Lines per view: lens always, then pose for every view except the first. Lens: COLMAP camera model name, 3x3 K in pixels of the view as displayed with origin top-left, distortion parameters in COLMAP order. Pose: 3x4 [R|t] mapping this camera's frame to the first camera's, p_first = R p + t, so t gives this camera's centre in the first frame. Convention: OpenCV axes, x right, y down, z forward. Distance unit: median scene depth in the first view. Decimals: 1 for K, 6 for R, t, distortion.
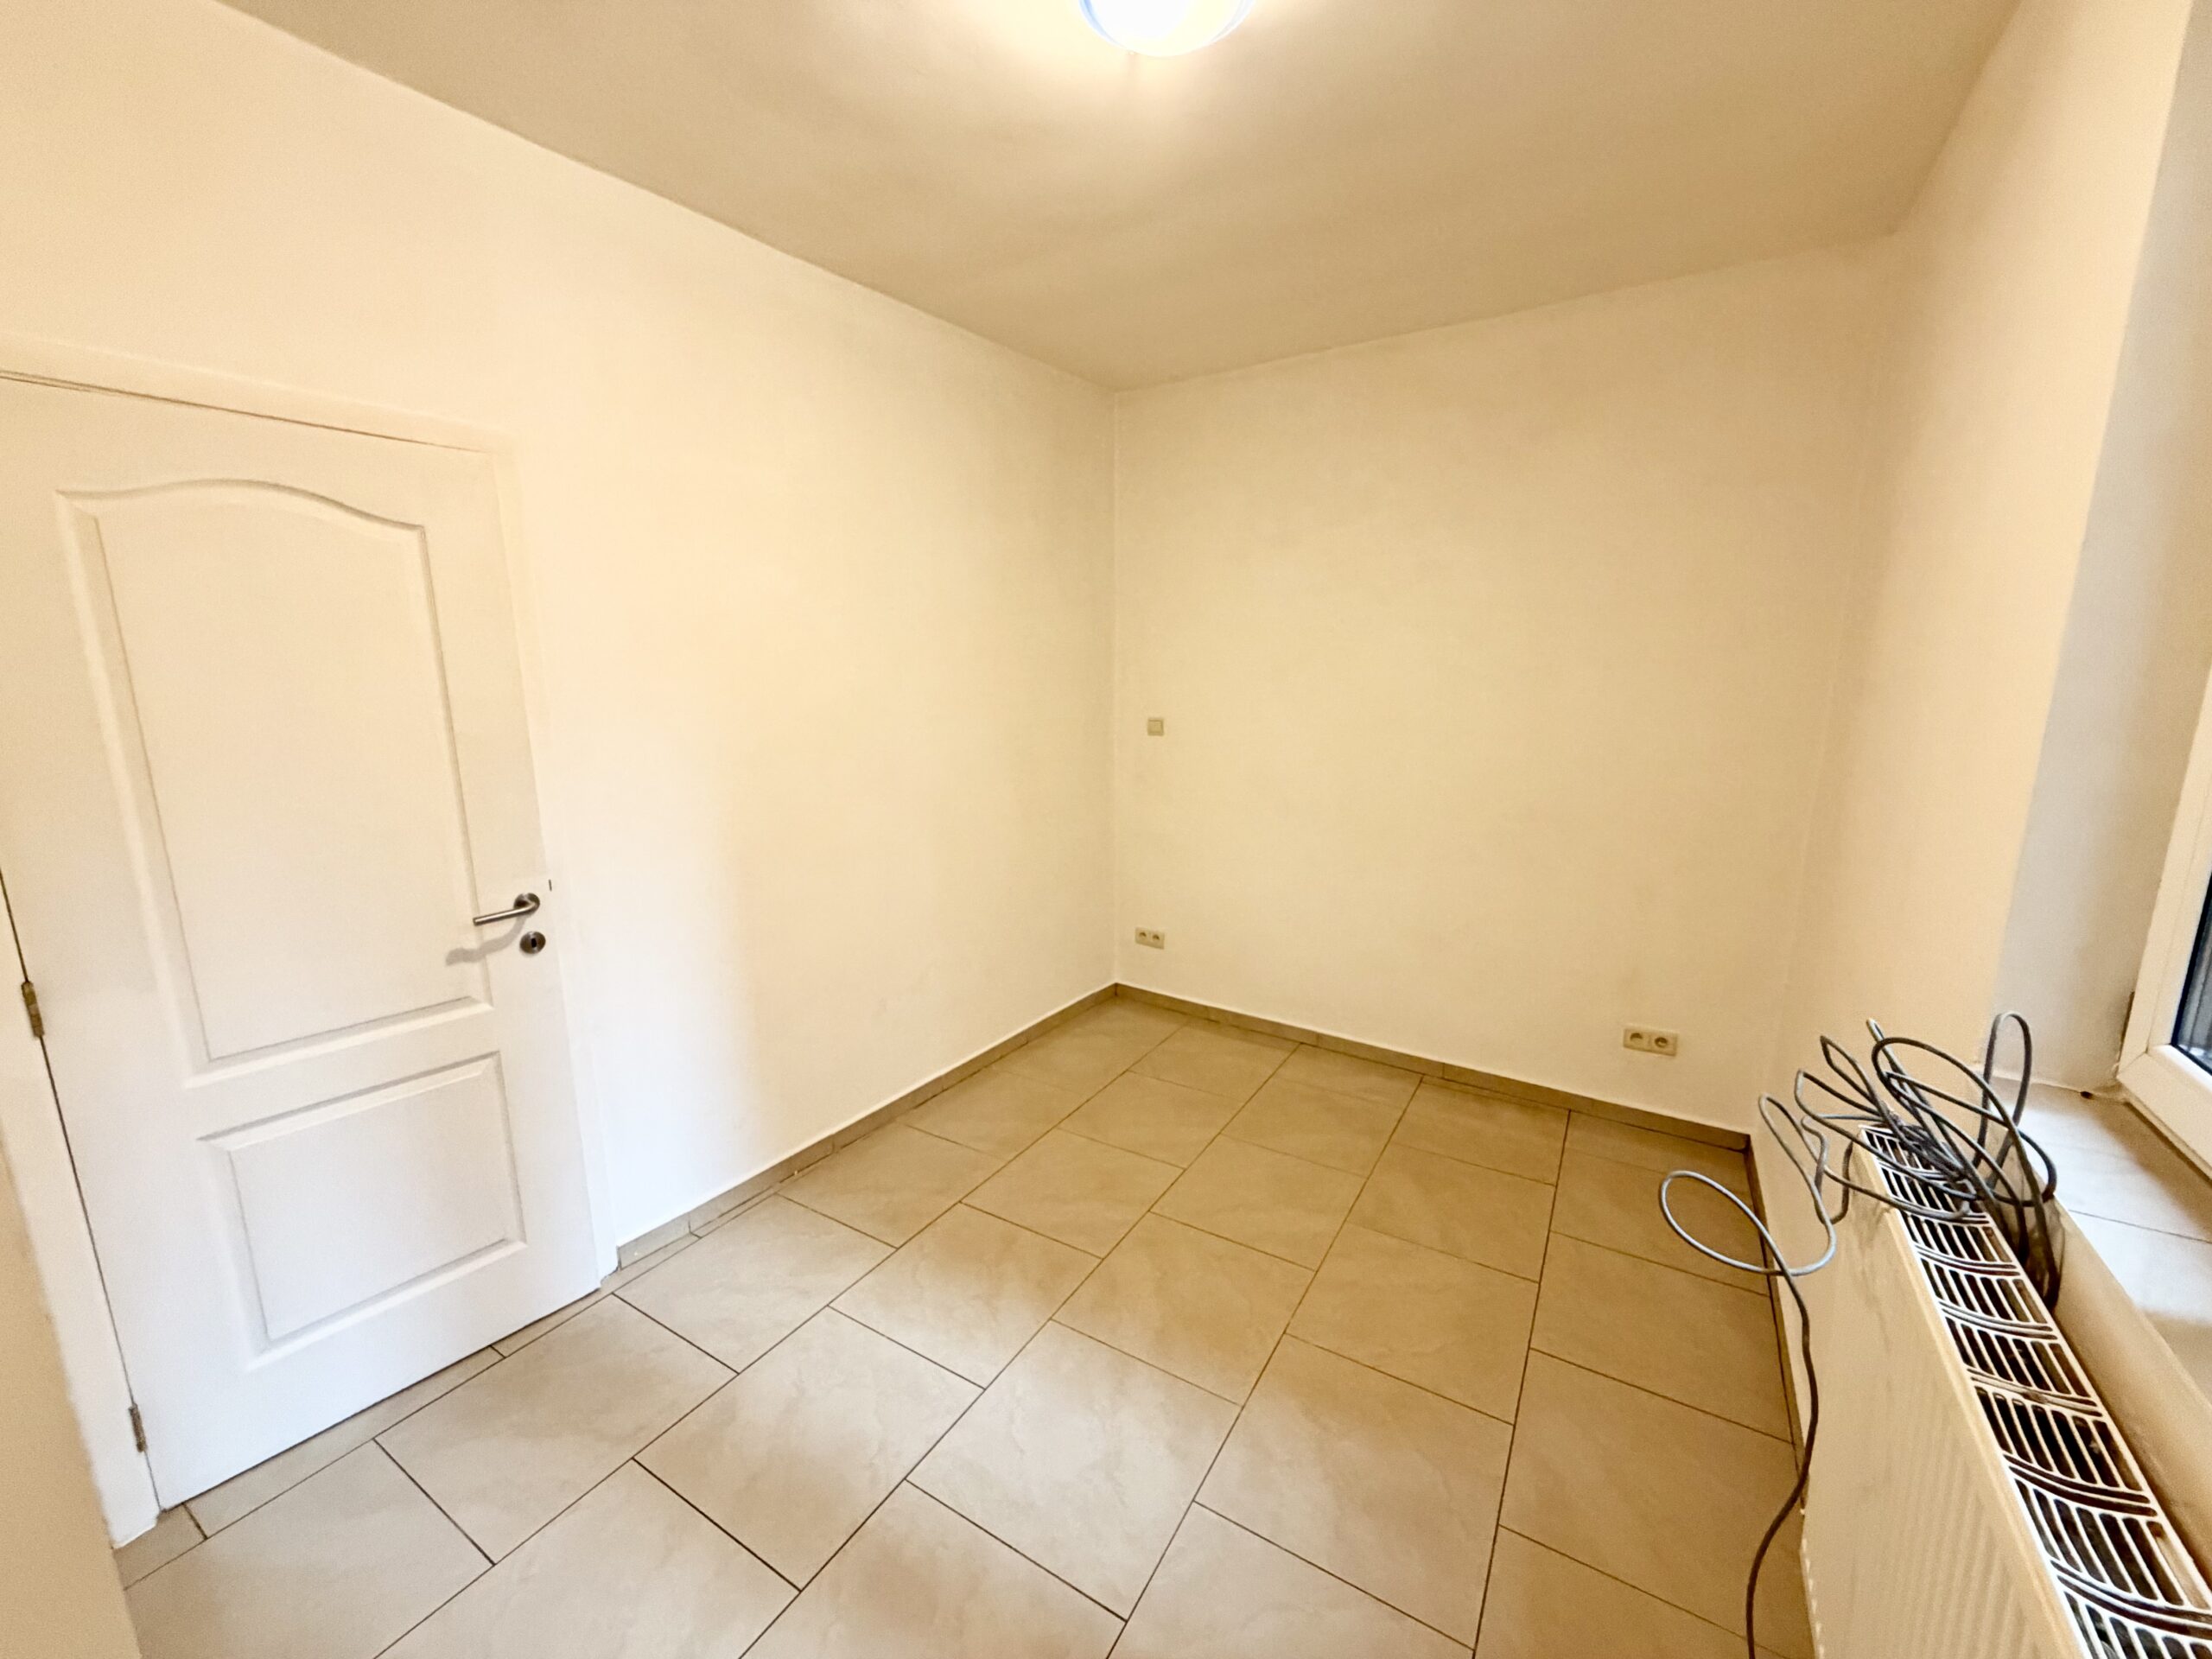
lens RADIAL K [[879.0, 0, 1096.0], [0, 879.0, 837.8], [0, 0, 1]] dist [0.000425, 0.000104]
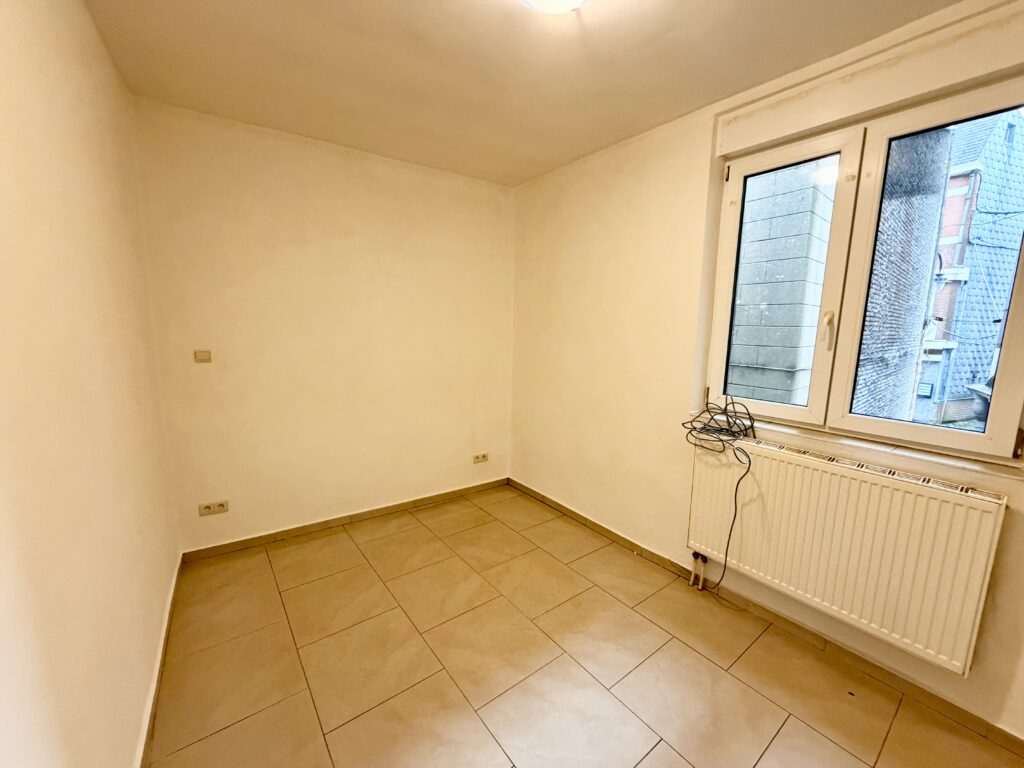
lens RADIAL K [[406.9, 0, 507.4], [0, 406.9, 387.8], [0, 0, 1]] dist [0.000425, 0.000104]
pose [[0.364587, -0.131431, 0.921847, -0.533886], [0.165783, 0.983334, 0.074631, -0.069386], [-0.916293, 0.125616, 0.380300, 0.488007]]
